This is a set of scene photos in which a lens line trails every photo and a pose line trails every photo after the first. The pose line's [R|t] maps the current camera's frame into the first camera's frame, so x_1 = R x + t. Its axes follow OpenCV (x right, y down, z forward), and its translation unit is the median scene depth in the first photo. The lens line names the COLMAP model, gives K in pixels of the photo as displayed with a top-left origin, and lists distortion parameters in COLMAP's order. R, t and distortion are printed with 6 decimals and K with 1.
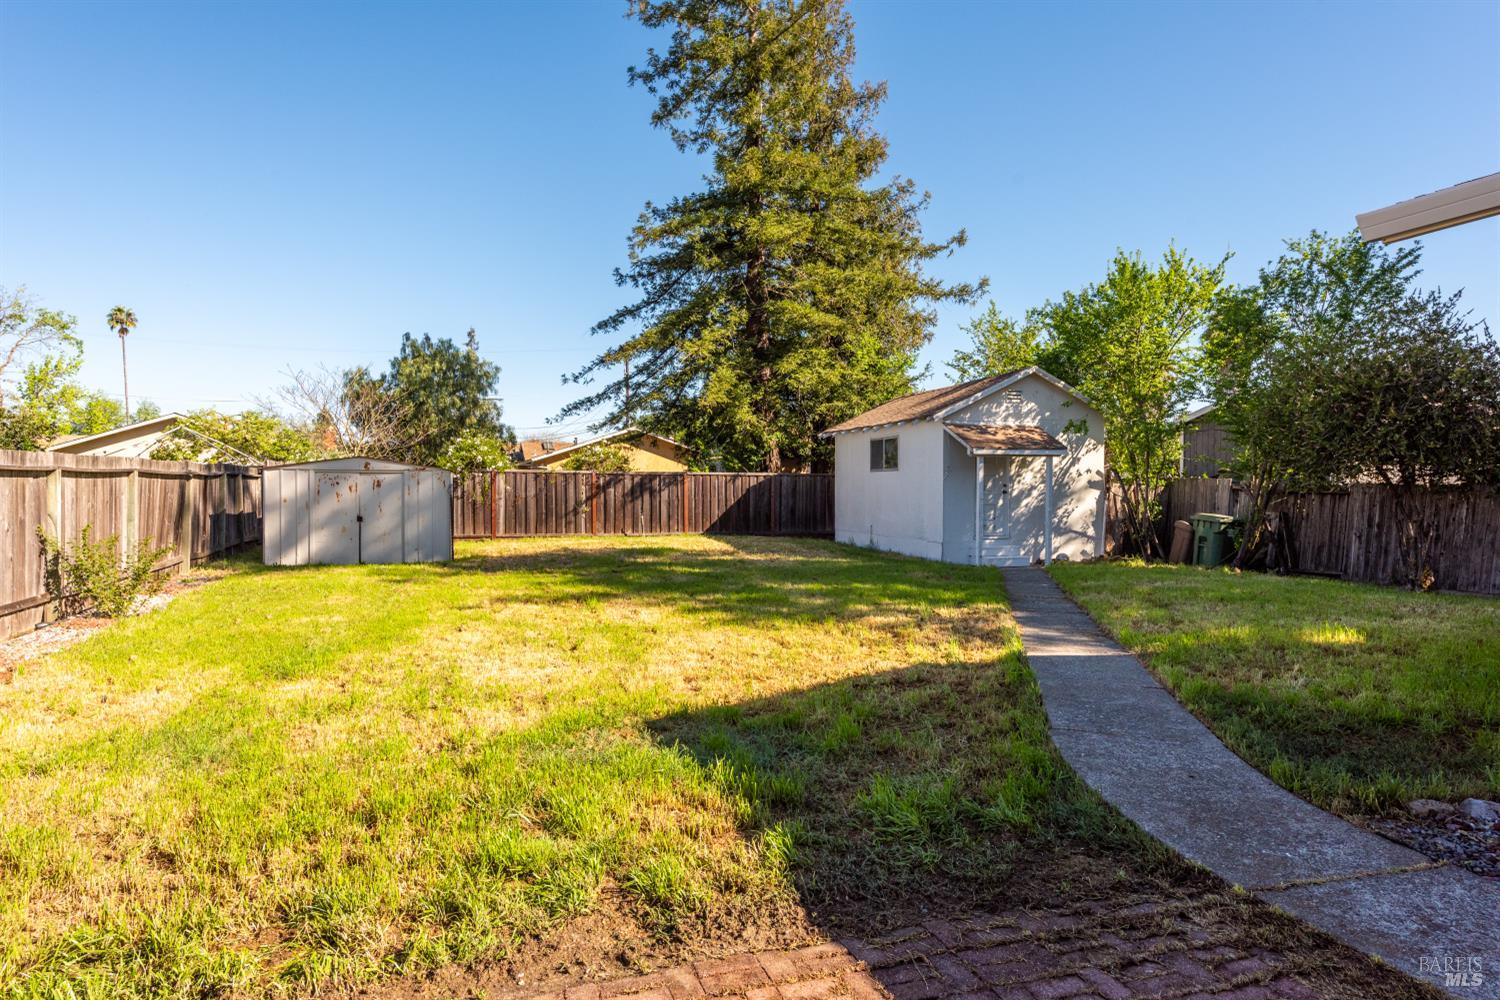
lens RADIAL K [[883.3, 0, 750.0], [0, 883.3, 500.0], [0, 0, 1]] dist [0.027841, -0.021235]
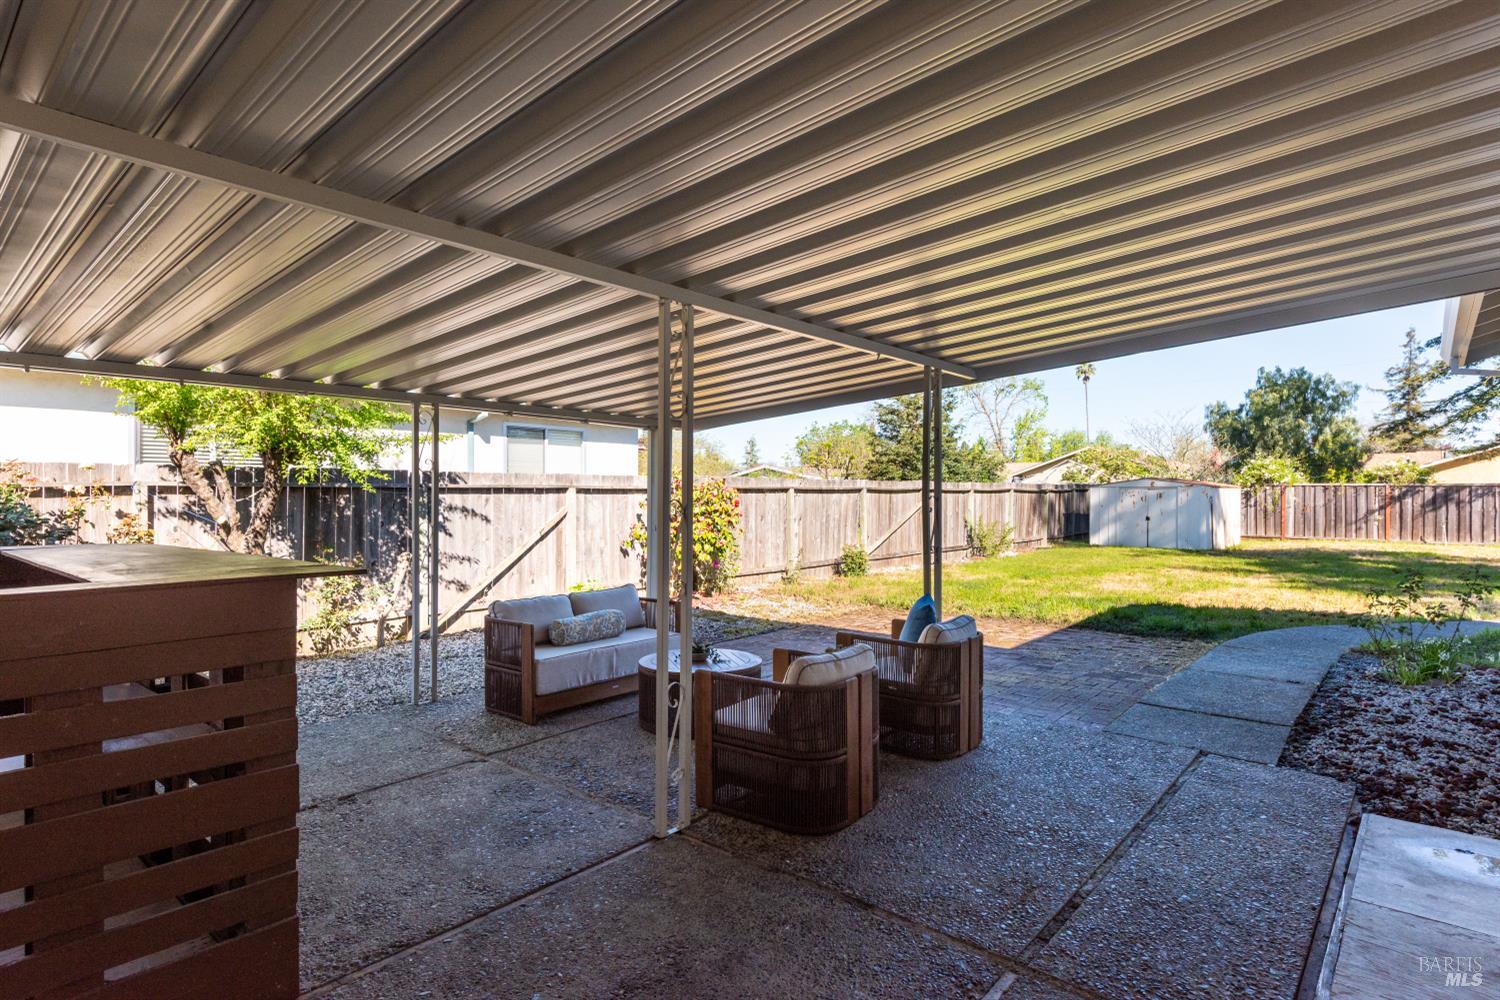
lens RADIAL K [[814.5, 0, 750.0], [0, 814.5, 500.0], [0, 0, 1]] dist [-0.000101, -0.000244]
pose [[0.524857, 0.001814, -0.851189, 0.268774], [-0.012086, 0.999913, -0.005321, 0.003443], [0.851105, 0.013081, 0.524833, -0.219665]]
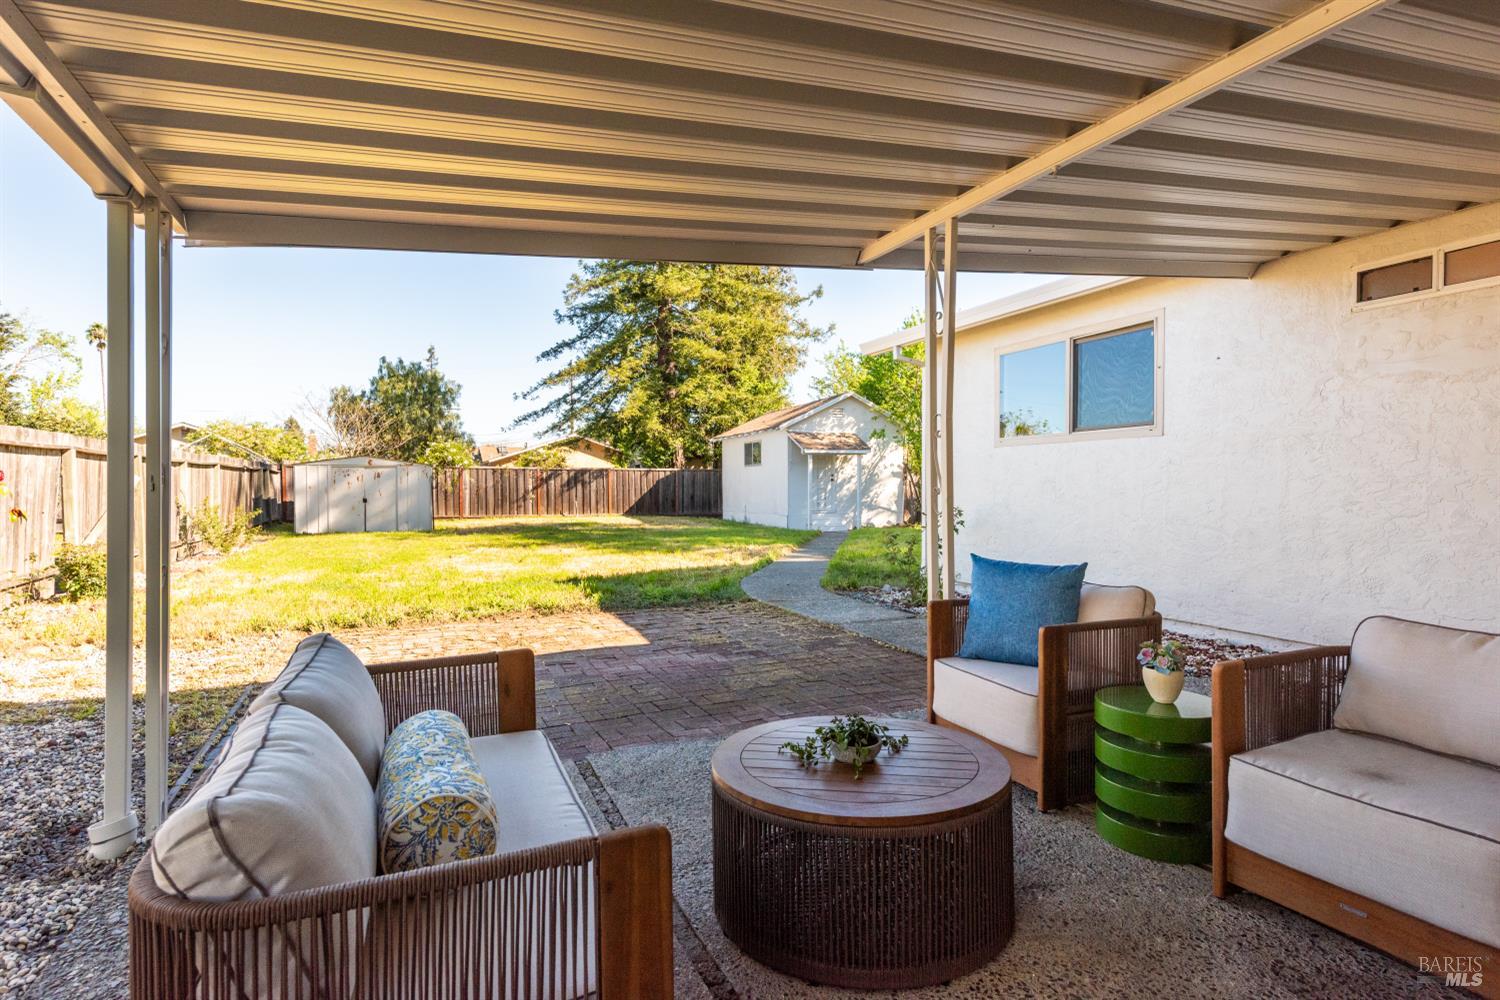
lens RADIAL K [[789.8, 0, 750.0], [0, 789.8, 500.0], [0, 0, 1]] dist [0.019451, -0.000904]
pose [[0.996864, -0.007506, 0.078780, 0.042789], [0.007372, 0.999971, 0.001994, 0.015107], [-0.078793, -0.001407, 0.996890, -0.192495]]
